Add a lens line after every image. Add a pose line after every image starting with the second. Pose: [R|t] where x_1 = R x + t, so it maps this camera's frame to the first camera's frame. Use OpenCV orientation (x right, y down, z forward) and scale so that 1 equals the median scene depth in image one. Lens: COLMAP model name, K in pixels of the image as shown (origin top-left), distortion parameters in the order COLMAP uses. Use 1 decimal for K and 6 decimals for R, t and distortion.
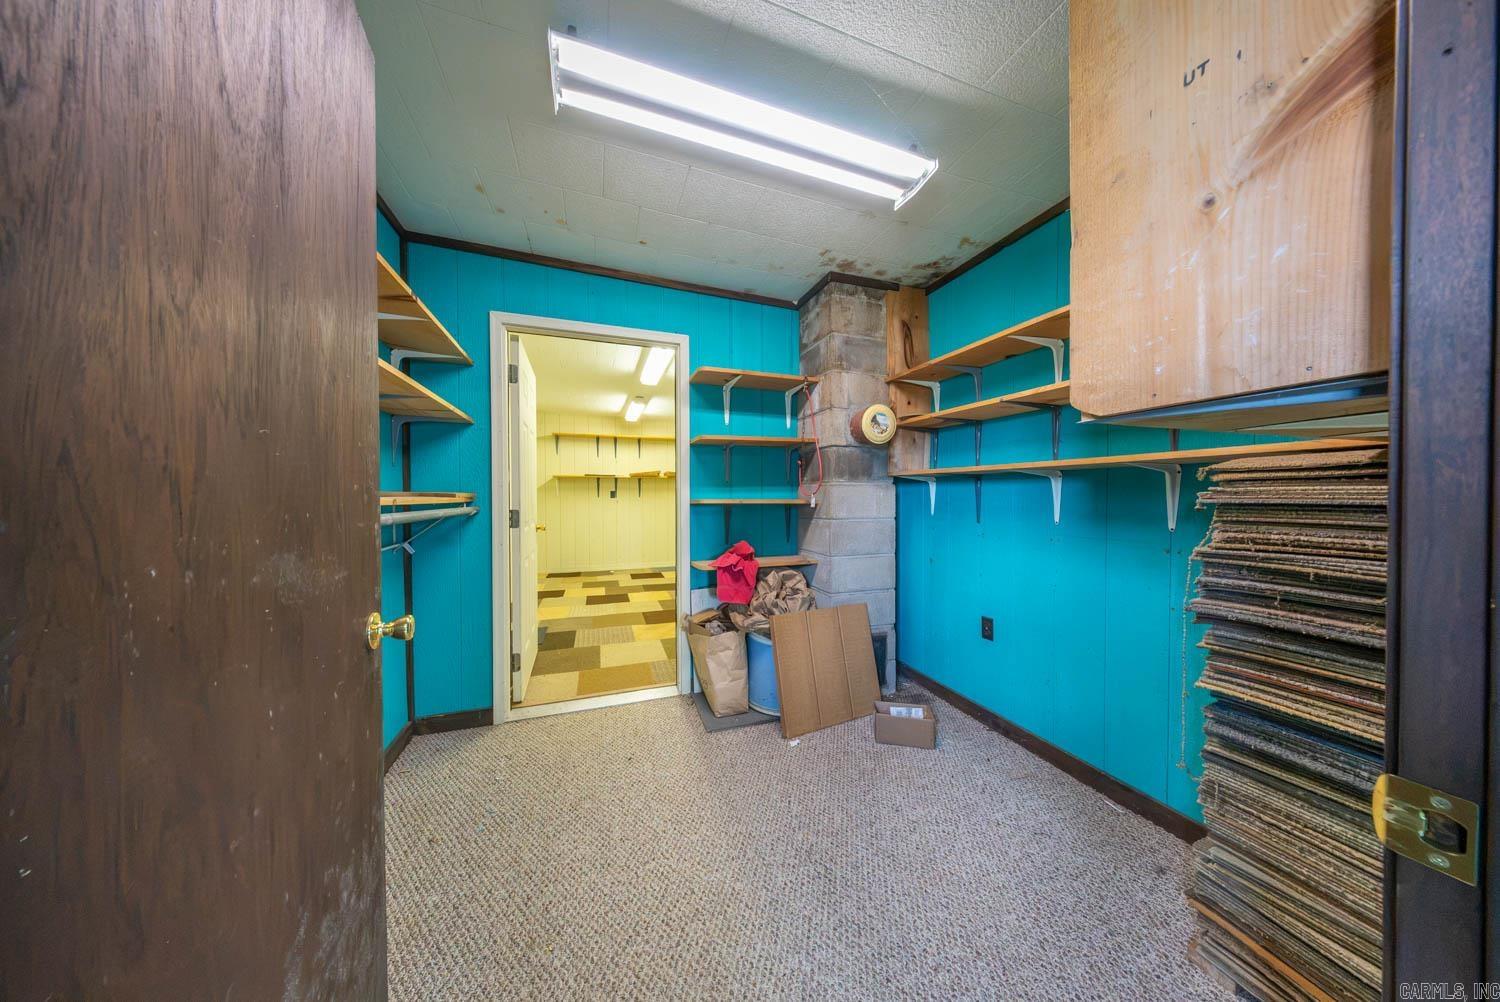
lens RADIAL K [[443.7, 0, 753.1], [0, 443.7, 500.9], [0, 0, 1]] dist [-0.001932, -0.000181]
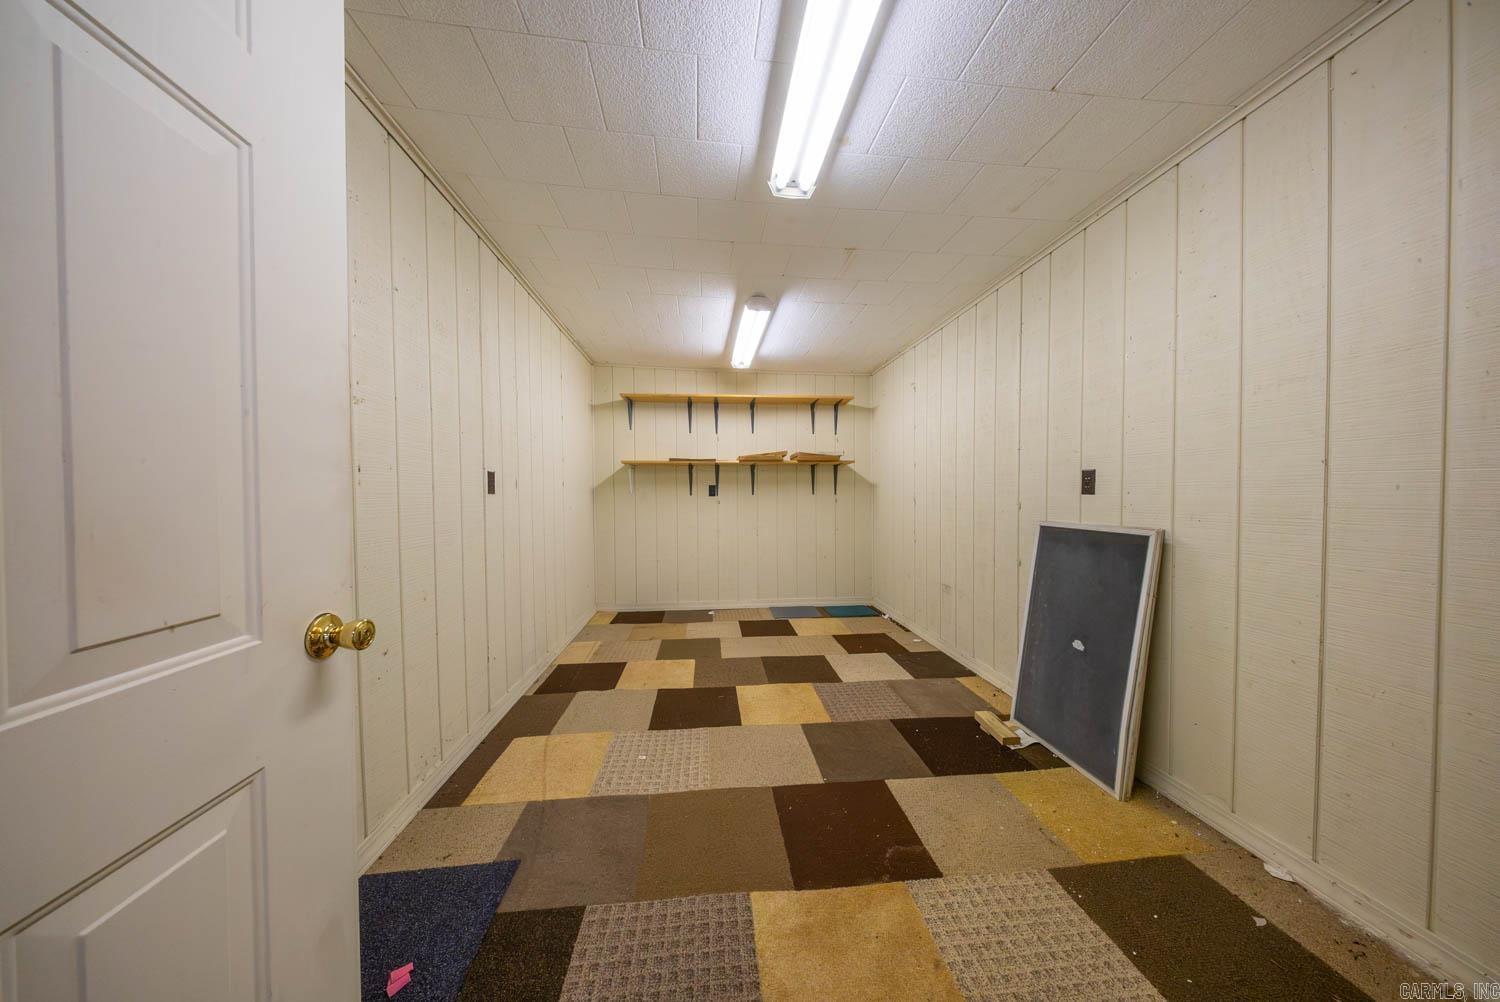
lens RADIAL K [[443.7, 0, 748.1], [0, 443.7, 500.7], [0, 0, 1]] dist [-0.001932, -0.000181]
pose [[0.971552, 0.005606, -0.236761, -0.118450], [-0.003867, 0.999962, 0.007807, -0.005054], [0.236796, -0.006670, 0.971537, 0.405192]]
